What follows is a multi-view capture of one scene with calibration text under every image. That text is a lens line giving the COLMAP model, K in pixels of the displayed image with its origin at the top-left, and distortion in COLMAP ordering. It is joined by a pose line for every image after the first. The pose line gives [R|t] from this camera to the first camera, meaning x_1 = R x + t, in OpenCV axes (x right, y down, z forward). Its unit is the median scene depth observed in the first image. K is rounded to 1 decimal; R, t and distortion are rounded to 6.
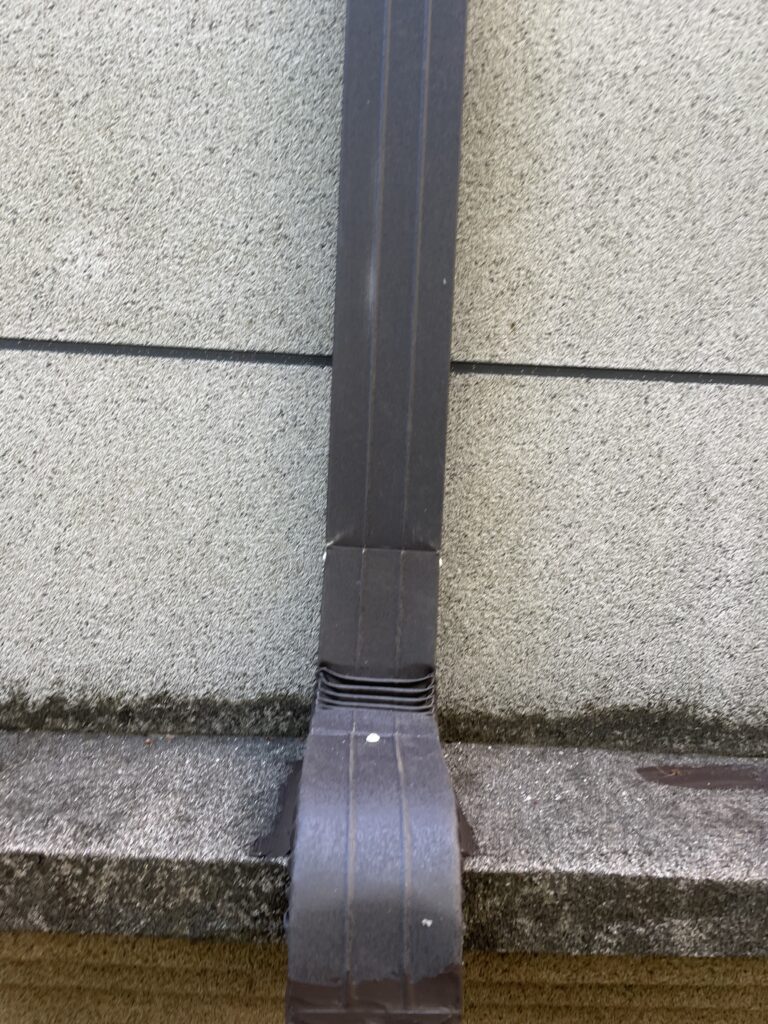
lens RADIAL K [[797.3, 0, 383.8], [0, 797.3, 493.2], [0, 0, 1]] dist [0.093972, -0.130544]
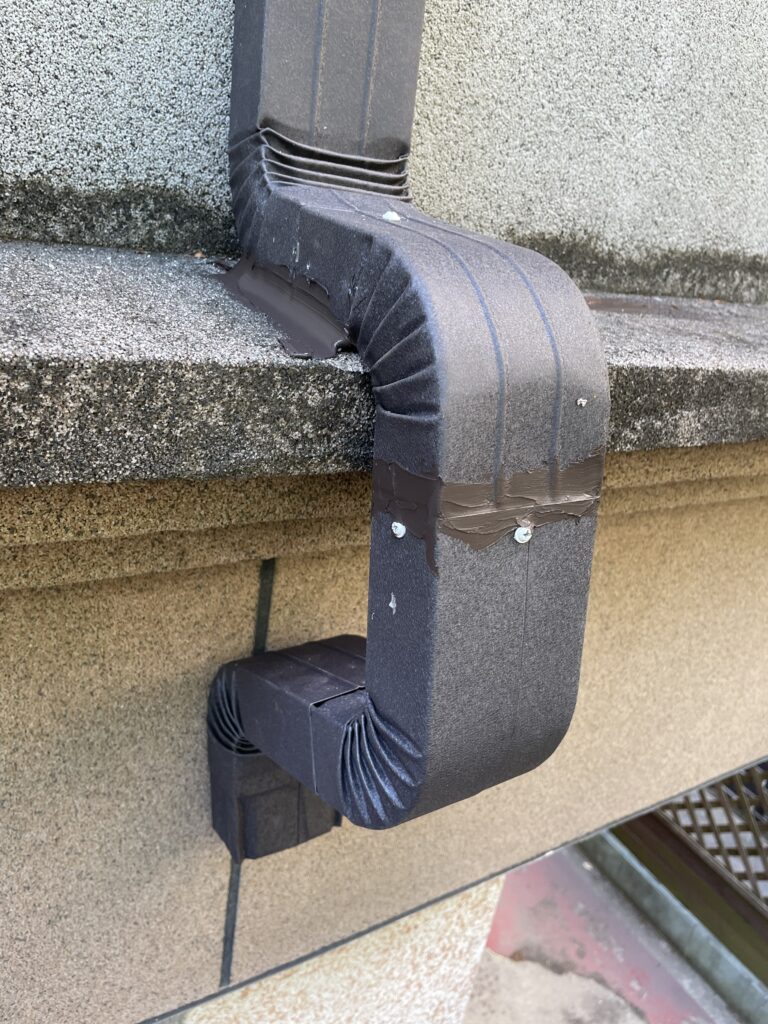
lens RADIAL K [[801.8, 0, 383.4], [0, 801.8, 508.8], [0, 0, 1]] dist [0.090917, -0.134698]
pose [[0.850069, -0.113663, 0.514261, -0.376737], [-0.106984, 0.918812, 0.379921, 0.241426], [-0.515692, -0.377976, 0.768893, 0.312019]]
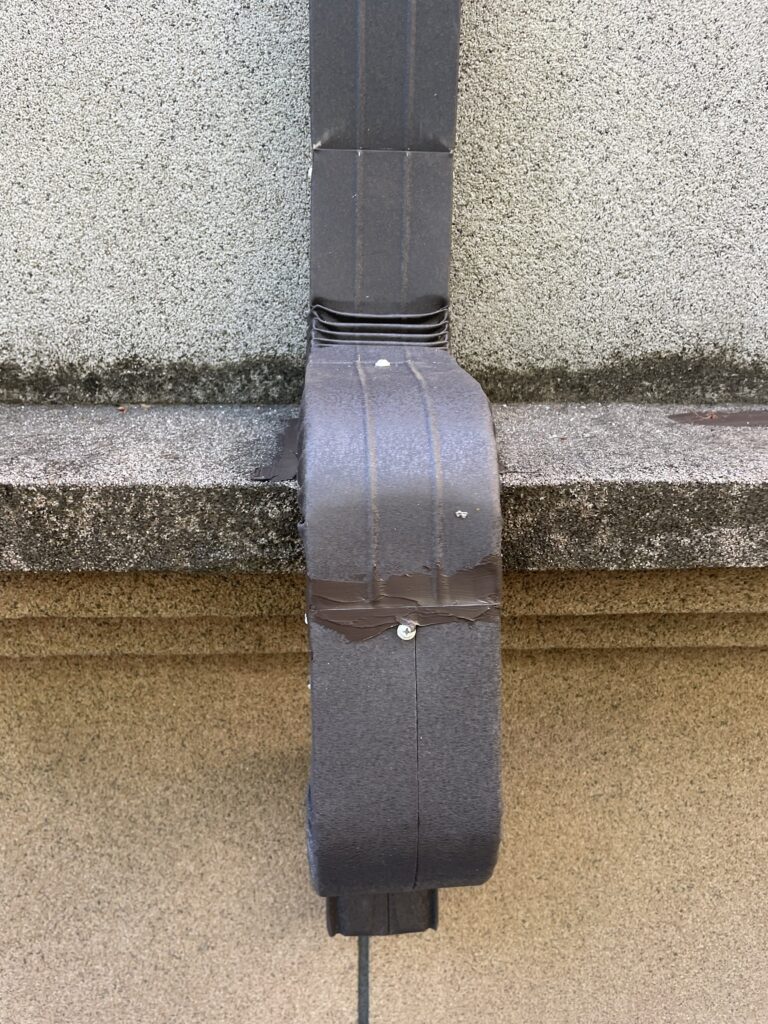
lens RADIAL K [[801.8, 0, 383.4], [0, 801.8, 508.8], [0, 0, 1]] dist [0.090917, -0.134698]
pose [[0.998661, -0.039454, 0.033462, -0.042598], [0.029560, 0.966010, 0.256808, 0.208559], [-0.042457, -0.255475, 0.965883, 0.113304]]
